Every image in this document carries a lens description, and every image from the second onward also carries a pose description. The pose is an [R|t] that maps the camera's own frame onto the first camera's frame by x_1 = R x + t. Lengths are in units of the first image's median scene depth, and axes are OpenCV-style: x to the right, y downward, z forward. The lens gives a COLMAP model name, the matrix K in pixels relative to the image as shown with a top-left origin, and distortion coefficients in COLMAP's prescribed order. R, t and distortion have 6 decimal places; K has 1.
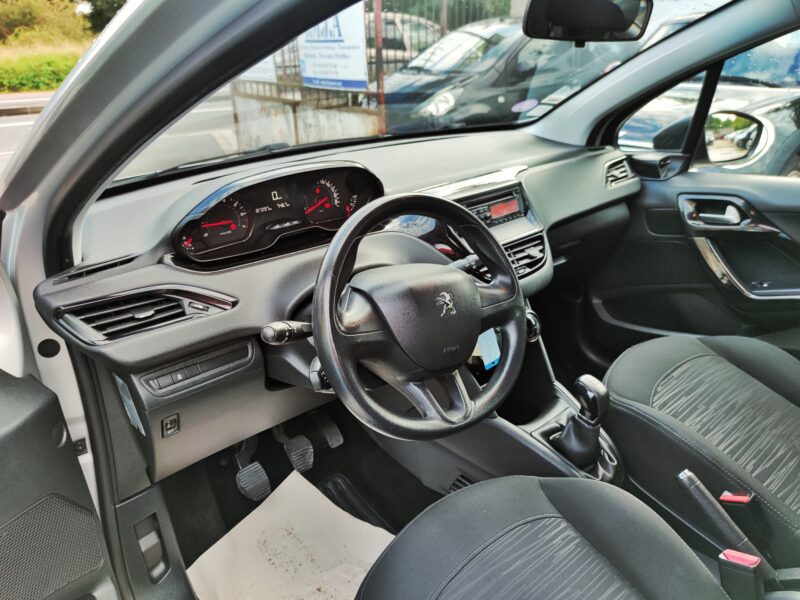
lens RADIAL K [[626.8, 0, 400.0], [0, 626.8, 300.0], [0, 0, 1]] dist [0.040234, -0.003218]
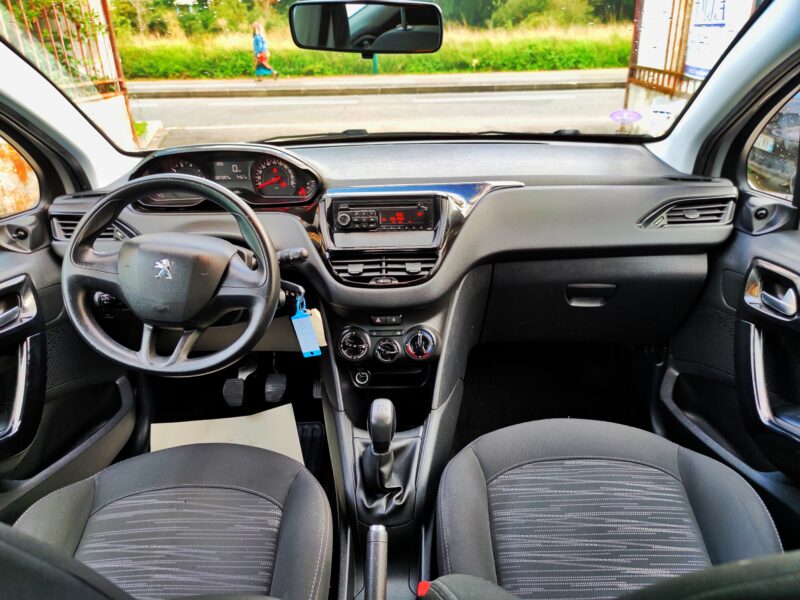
lens RADIAL K [[626.8, 0, 400.0], [0, 626.8, 300.0], [0, 0, 1]] dist [0.040234, -0.003218]
pose [[0.717888, 0.275951, -0.639131, 0.812582], [-0.258014, 0.958165, 0.123890, -0.139173], [0.646580, 0.075965, 0.759054, 0.255093]]
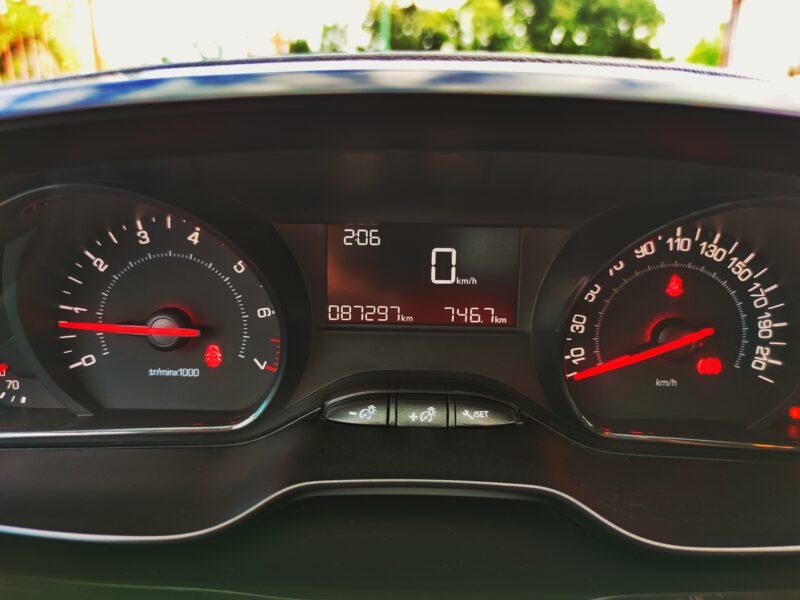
lens RADIAL K [[626.8, 0, 400.0], [0, 626.8, 300.0], [0, 0, 1]] dist [0.040234, -0.003218]
pose [[0.757283, 0.221942, -0.614218, -0.065959], [-0.297051, 0.954624, -0.021297, -0.130292], [0.581621, 0.198582, 0.788849, 0.736537]]
